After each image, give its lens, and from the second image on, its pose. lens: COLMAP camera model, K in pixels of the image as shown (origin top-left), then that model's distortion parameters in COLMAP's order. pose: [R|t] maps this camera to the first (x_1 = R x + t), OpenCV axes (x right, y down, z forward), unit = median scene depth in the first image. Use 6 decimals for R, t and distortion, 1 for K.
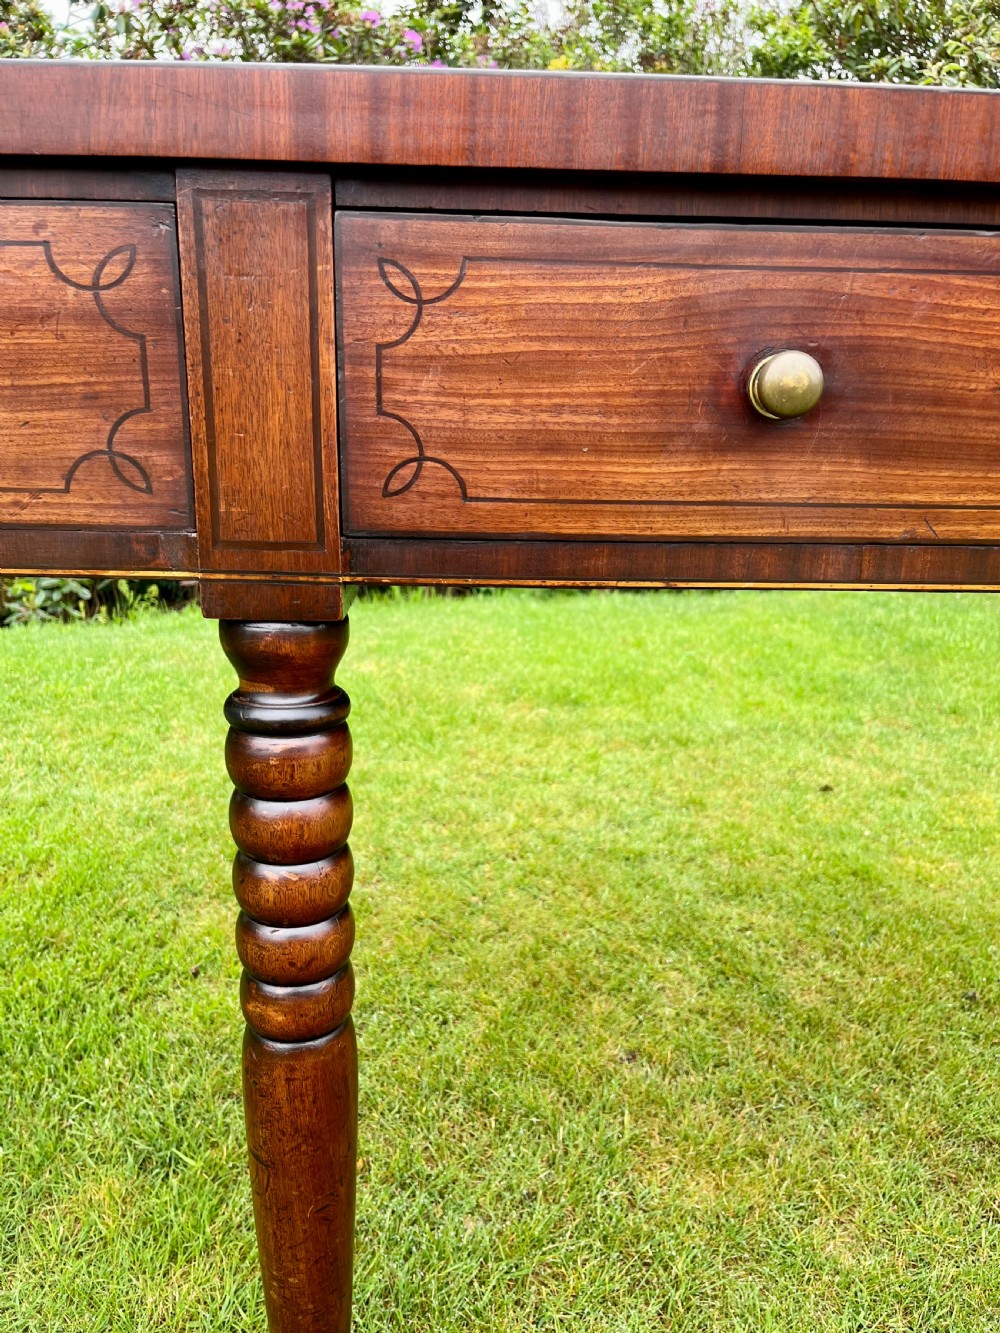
lens RADIAL K [[1006.6, 0, 500.5], [0, 1006.6, 672.2], [0, 0, 1]] dist [0.007035, -0.006427]
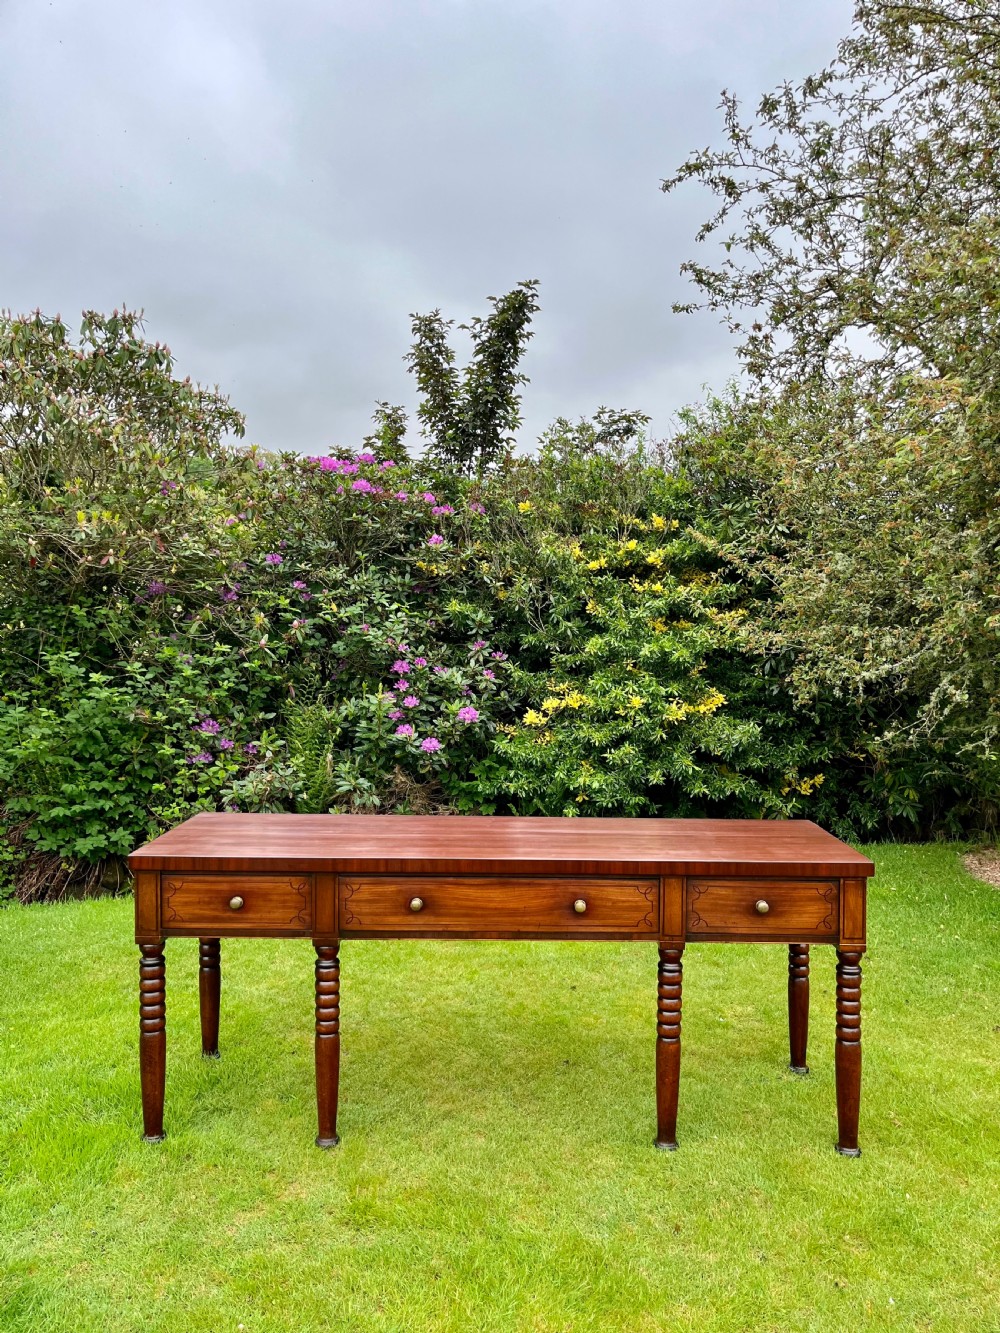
lens RADIAL K [[1006.6, 0, 500.5], [0, 1006.6, 672.2], [0, 0, 1]] dist [0.007035, -0.006427]
pose [[0.998722, -0.012278, -0.049017, 0.384010], [0.002102, 0.979287, -0.202466, -0.152959], [0.050488, 0.202104, 0.978062, -1.747112]]
